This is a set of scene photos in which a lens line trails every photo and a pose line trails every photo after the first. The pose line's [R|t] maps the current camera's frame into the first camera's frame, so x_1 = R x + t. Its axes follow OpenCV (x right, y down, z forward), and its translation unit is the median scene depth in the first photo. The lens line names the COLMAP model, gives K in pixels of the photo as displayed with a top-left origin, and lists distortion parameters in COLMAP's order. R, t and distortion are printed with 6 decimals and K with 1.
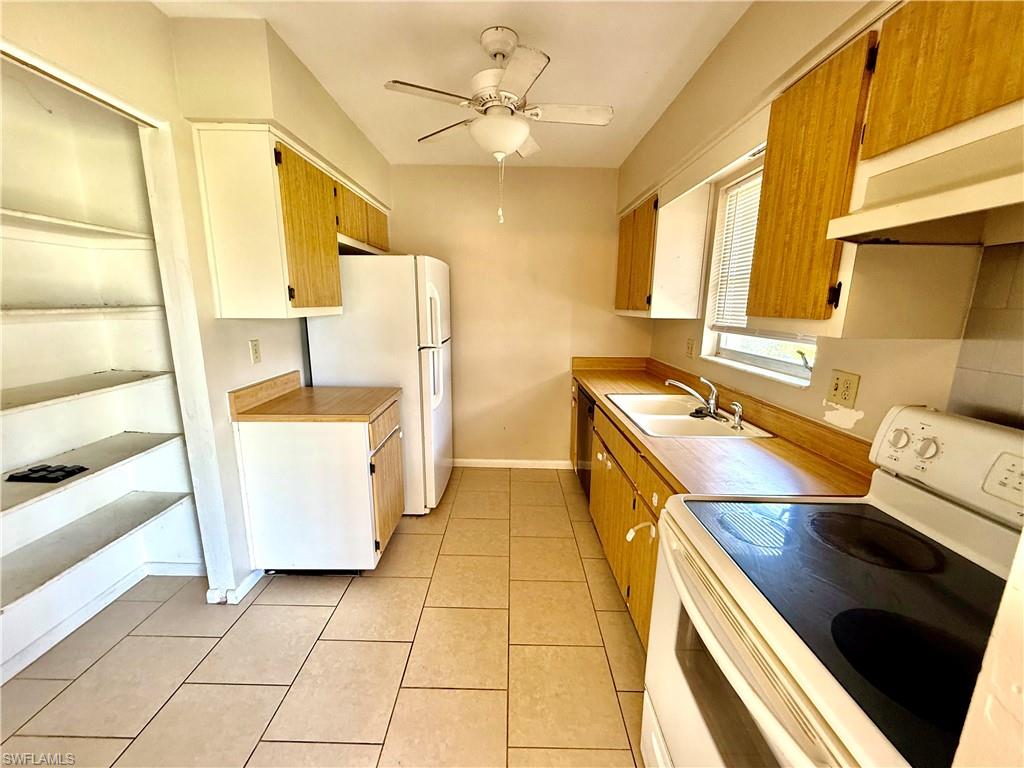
lens RADIAL K [[406.5, 0, 510.0], [0, 406.5, 385.2], [0, 0, 1]] dist [-0.002011, 0.000546]
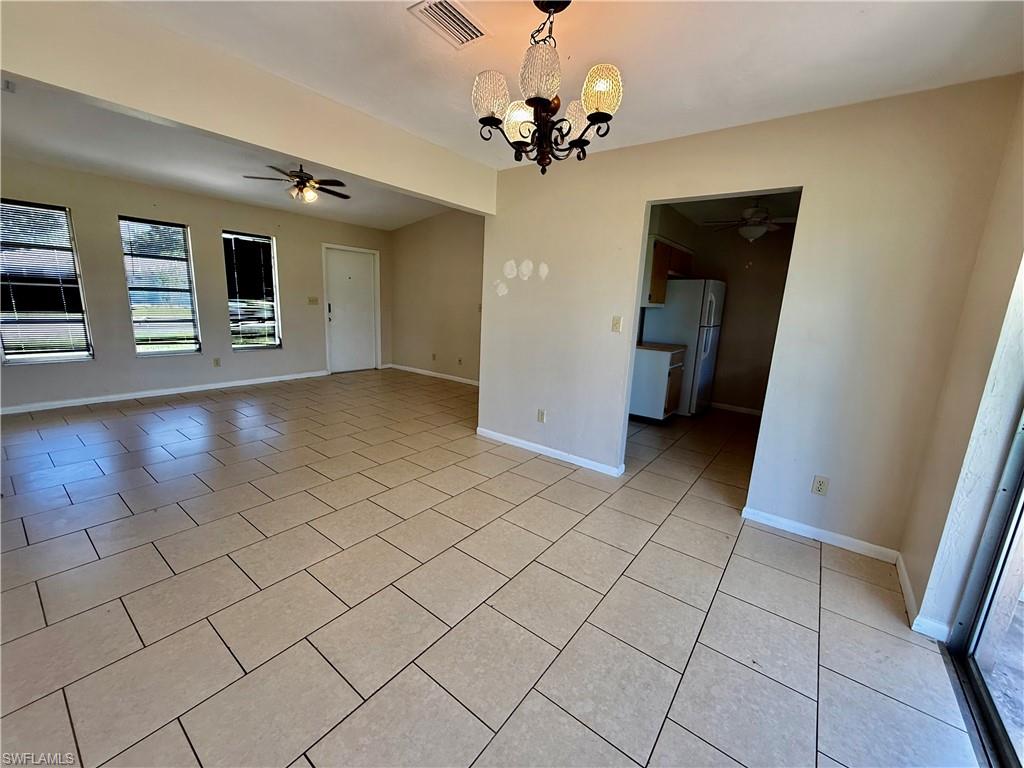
lens RADIAL K [[406.5, 0, 510.0], [0, 406.5, 385.2], [0, 0, 1]] dist [-0.002011, 0.000546]
pose [[0.799467, 0.139530, -0.584281, 0.285738], [-0.149702, 0.988240, 0.031162, 0.330410], [0.581757, 0.062555, 0.810953, -1.372217]]
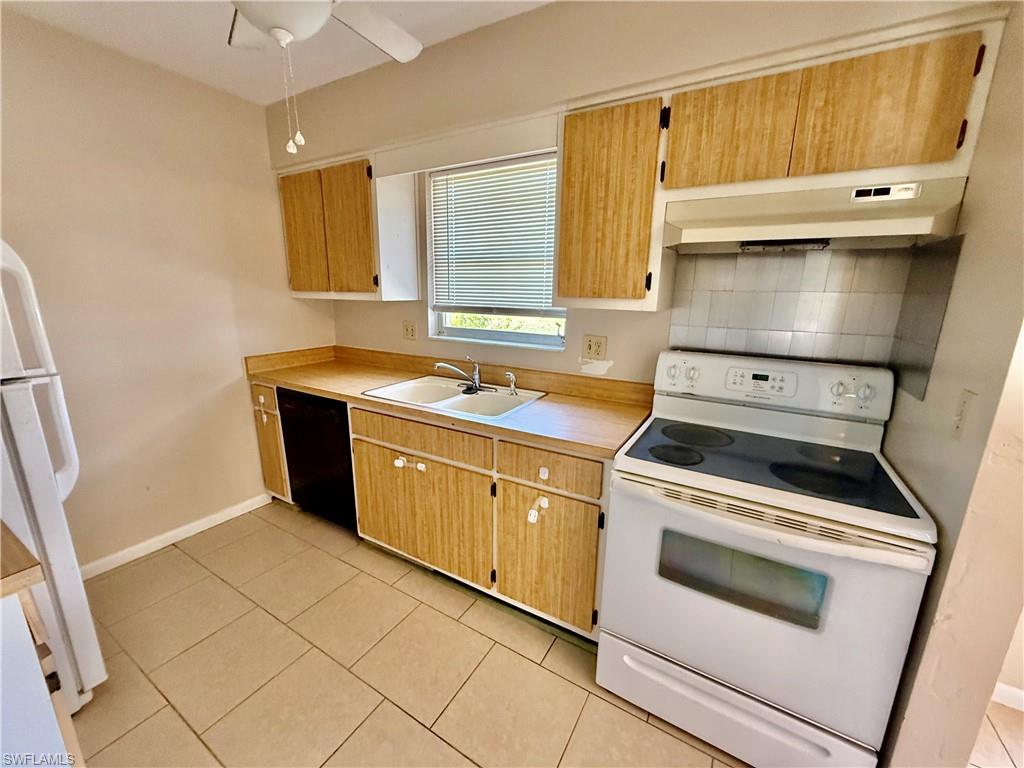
lens RADIAL K [[406.5, 0, 510.0], [0, 406.5, 385.2], [0, 0, 1]] dist [-0.002011, 0.000546]
pose [[0.510342, -0.203642, 0.835513, -0.380694], [0.161996, 0.976930, 0.139161, -0.076102], [-0.844576, 0.064330, 0.531557, 0.358295]]
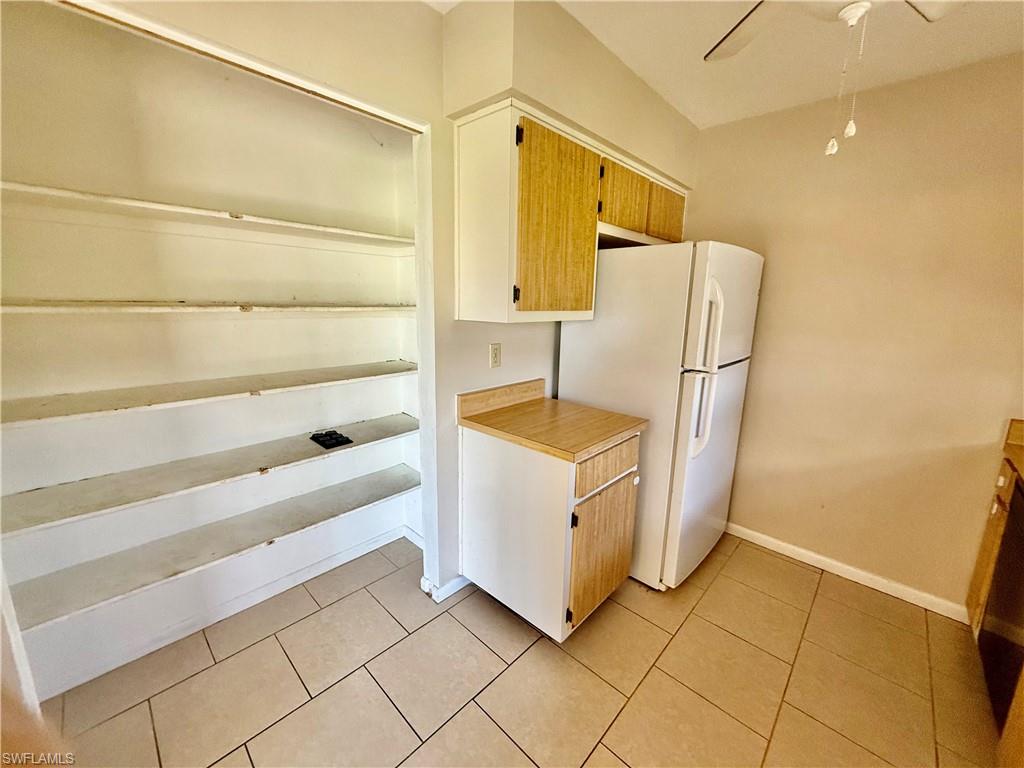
lens RADIAL K [[409.1, 0, 509.1], [0, 409.1, 383.9], [0, 0, 1]] dist [0.001090, 0.000270]
pose [[0.728304, 0.144501, -0.669845, 0.054392], [-0.152720, 0.987156, 0.046904, -0.068733], [0.668020, 0.068138, 0.741018, 0.320539]]
